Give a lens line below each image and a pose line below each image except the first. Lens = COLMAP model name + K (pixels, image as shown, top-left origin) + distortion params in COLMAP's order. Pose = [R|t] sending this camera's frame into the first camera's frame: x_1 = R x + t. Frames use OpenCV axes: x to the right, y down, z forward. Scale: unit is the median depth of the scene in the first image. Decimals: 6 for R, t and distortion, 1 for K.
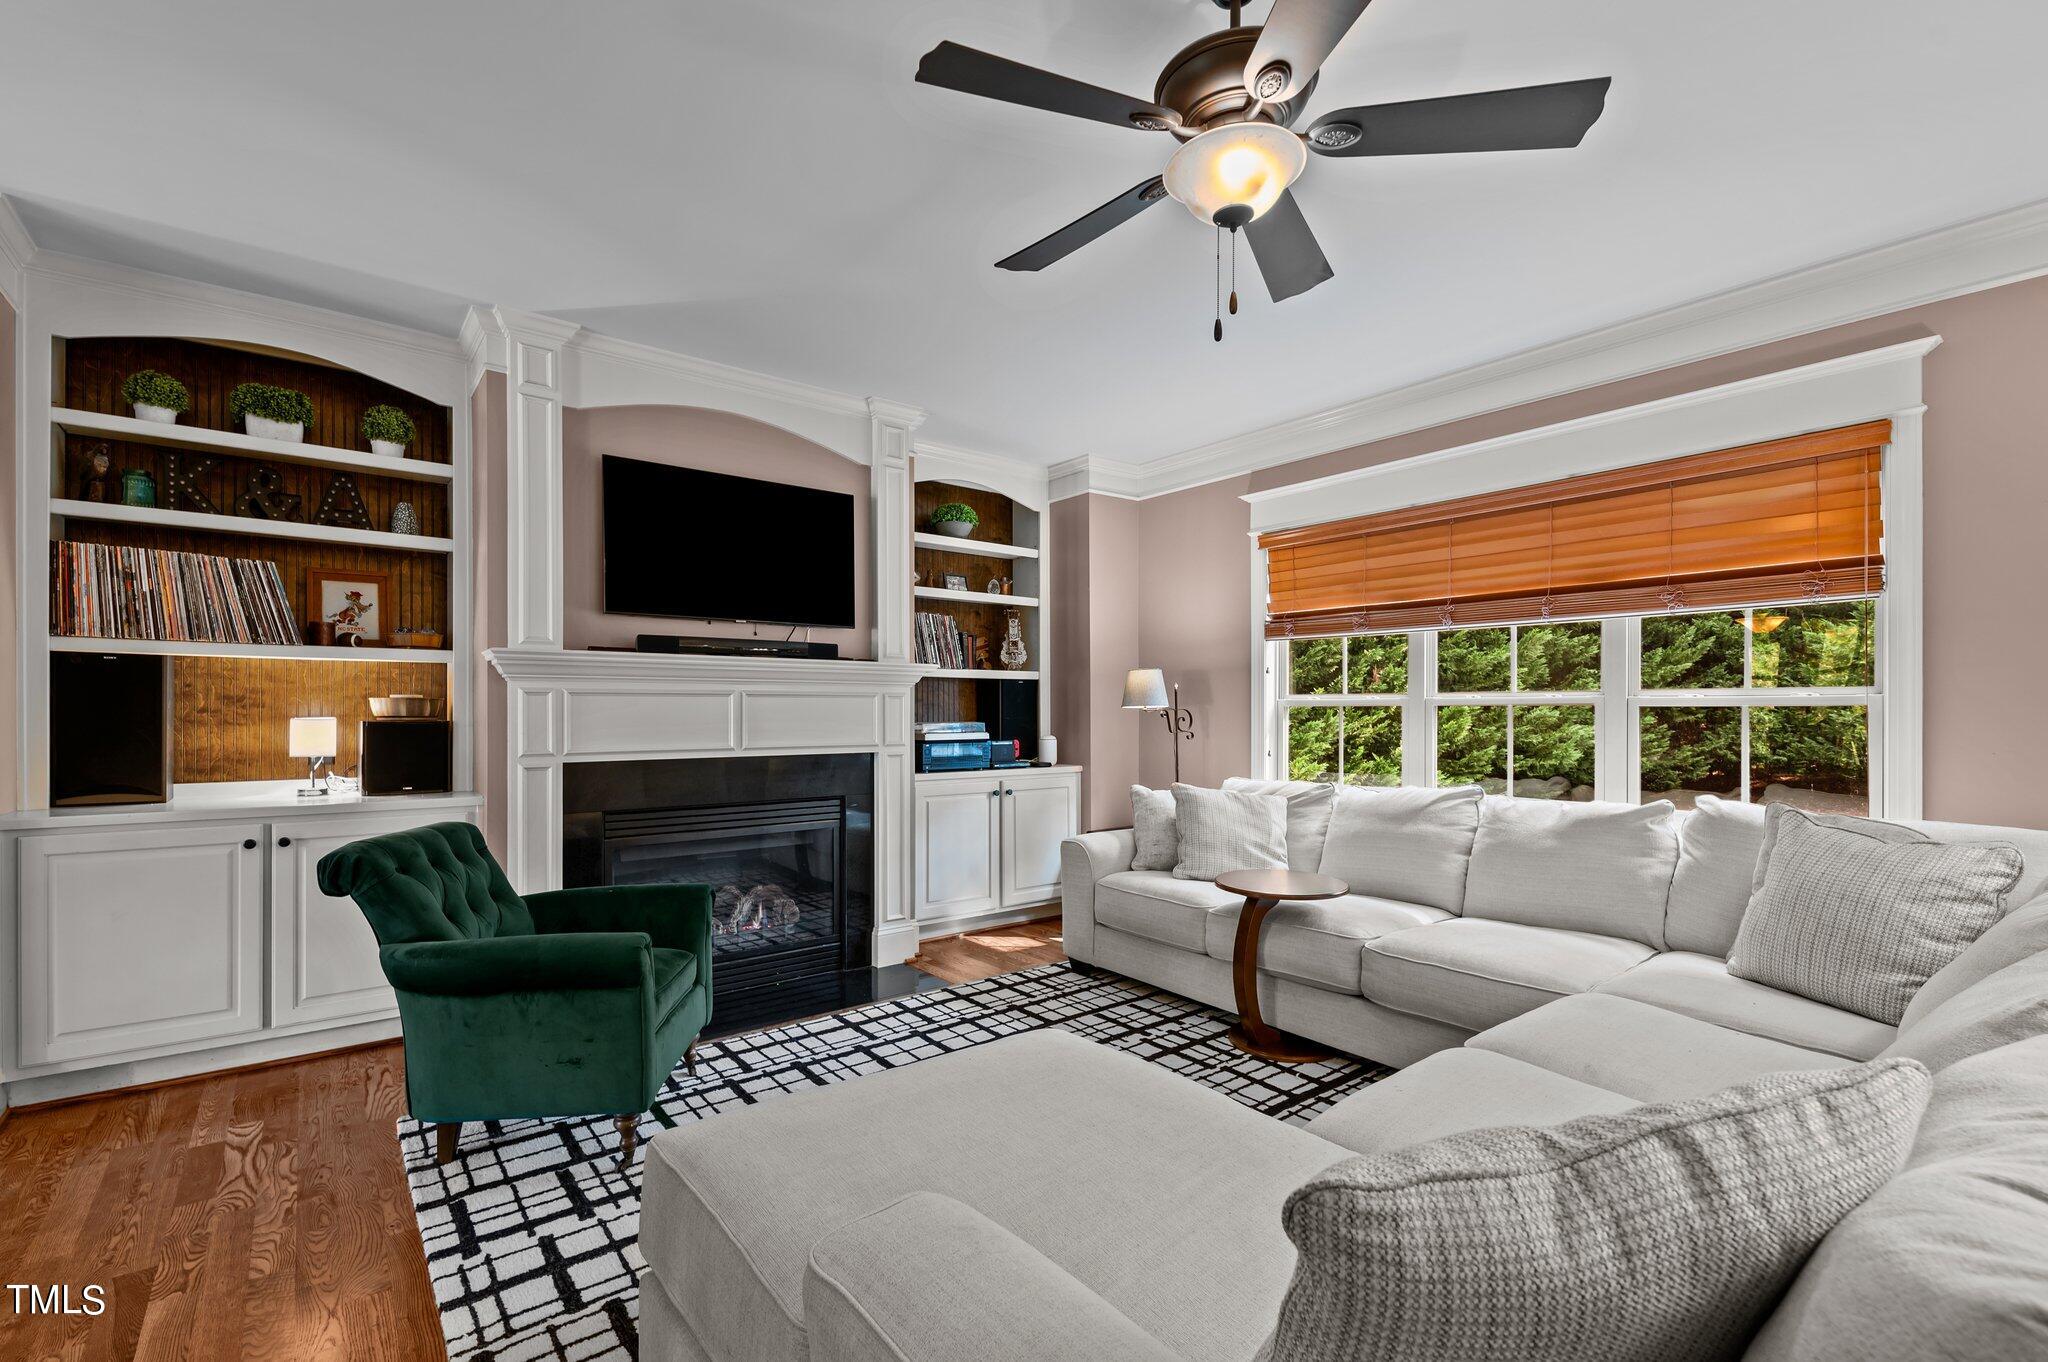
lens RADIAL K [[905.9, 0, 1020.8], [0, 905.9, 721.0], [0, 0, 1]] dist [0.000809, -0.000451]
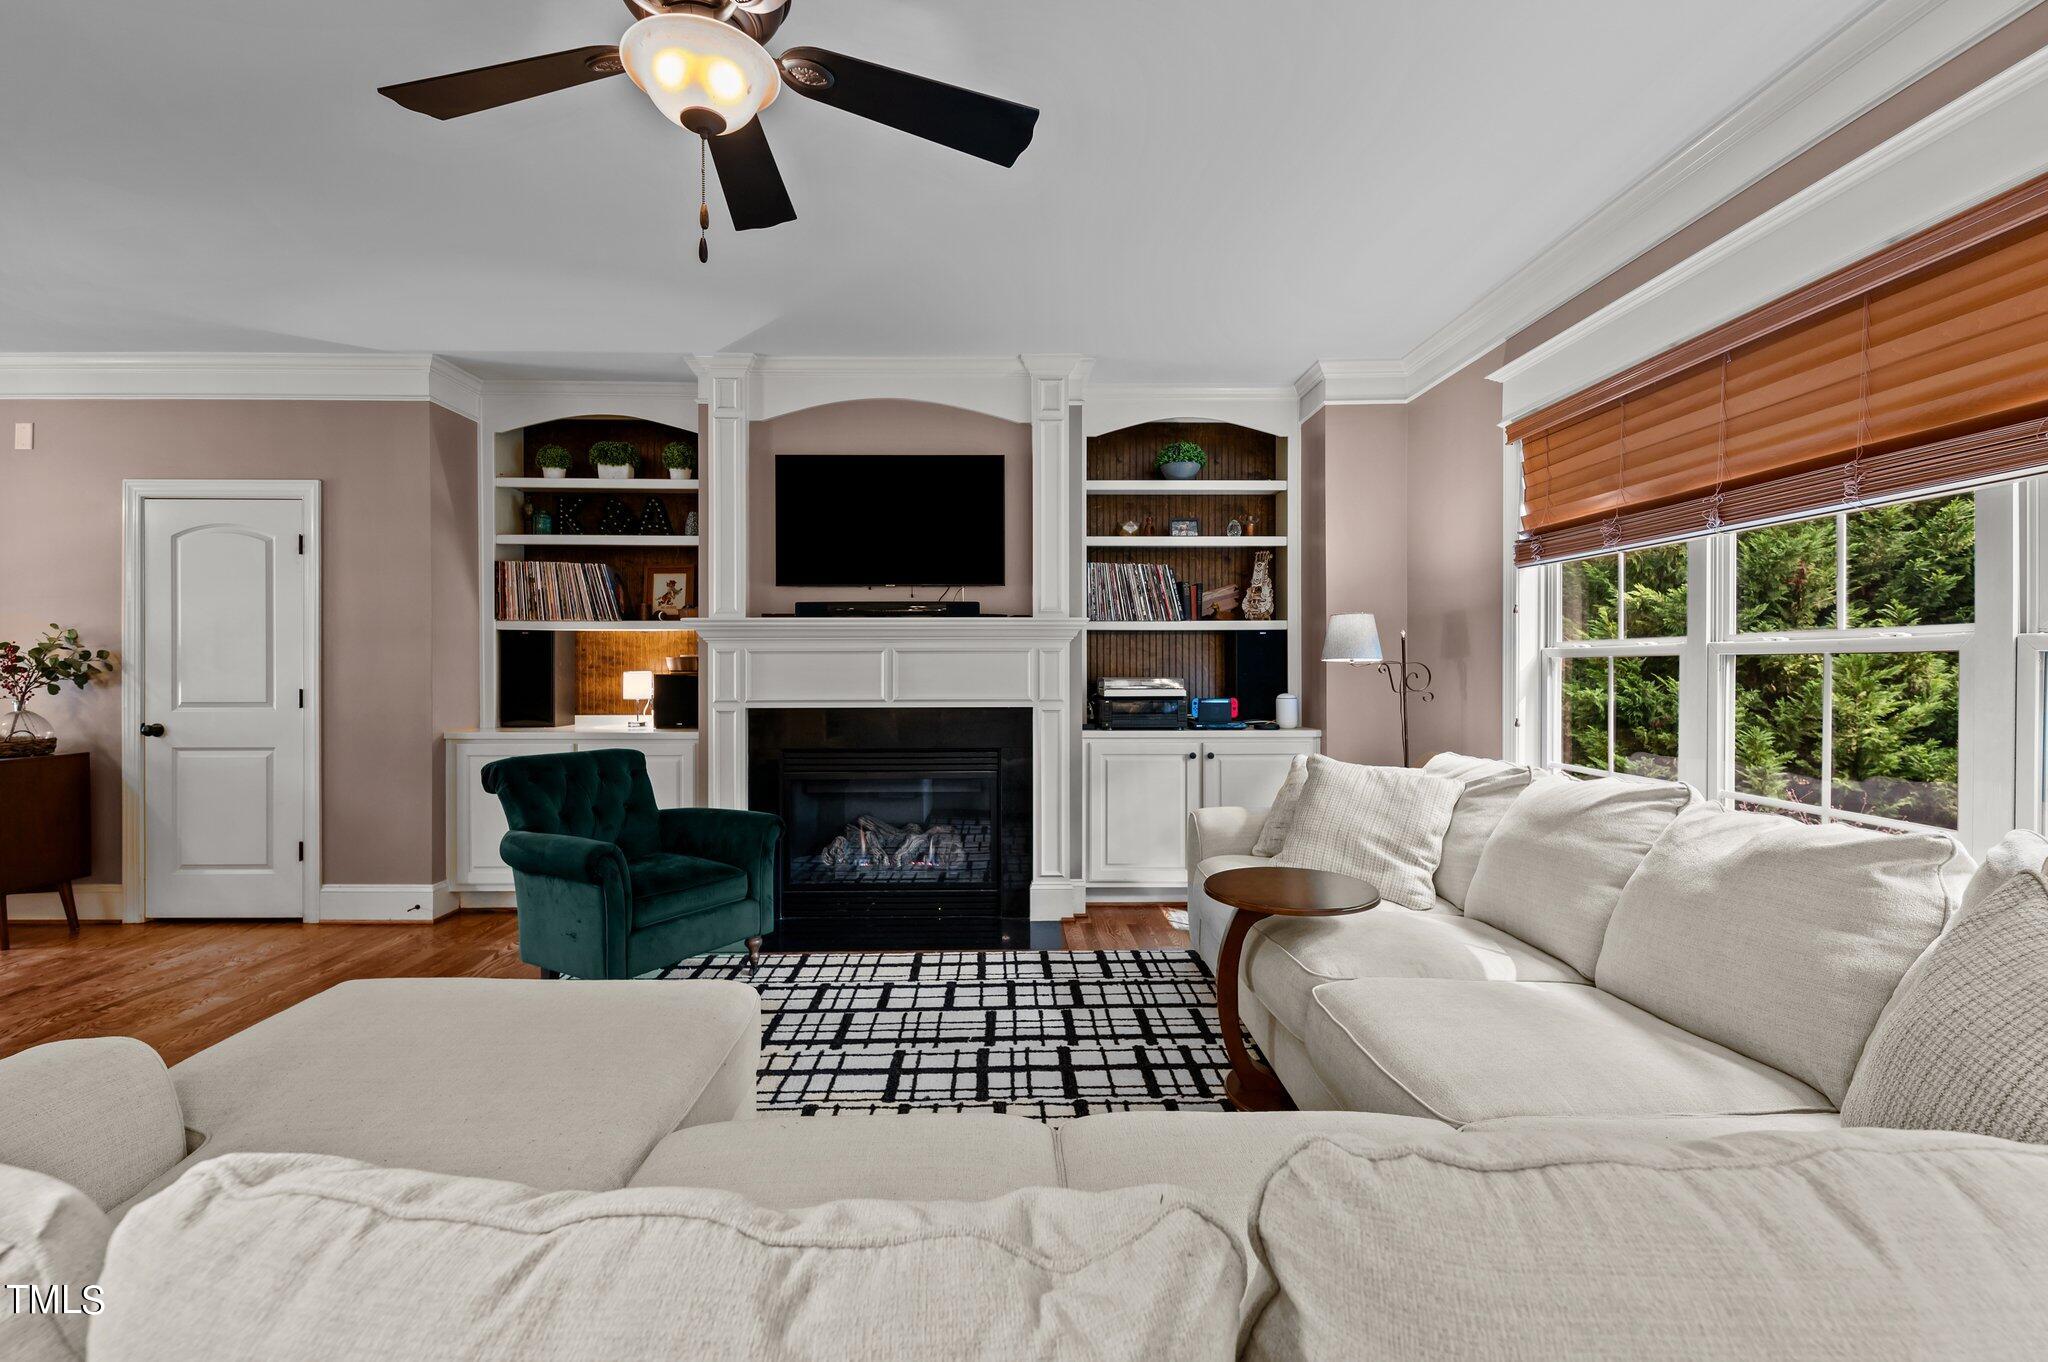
lens RADIAL K [[895.7, 0, 994.8], [0, 895.7, 681.1], [0, 0, 1]] dist [0.003323, -0.000310]
pose [[0.793664, 0.006910, -0.608317, 0.488560], [-0.004735, 0.999975, 0.005181, 0.000987], [0.608338, -0.001232, 0.793677, 0.219369]]
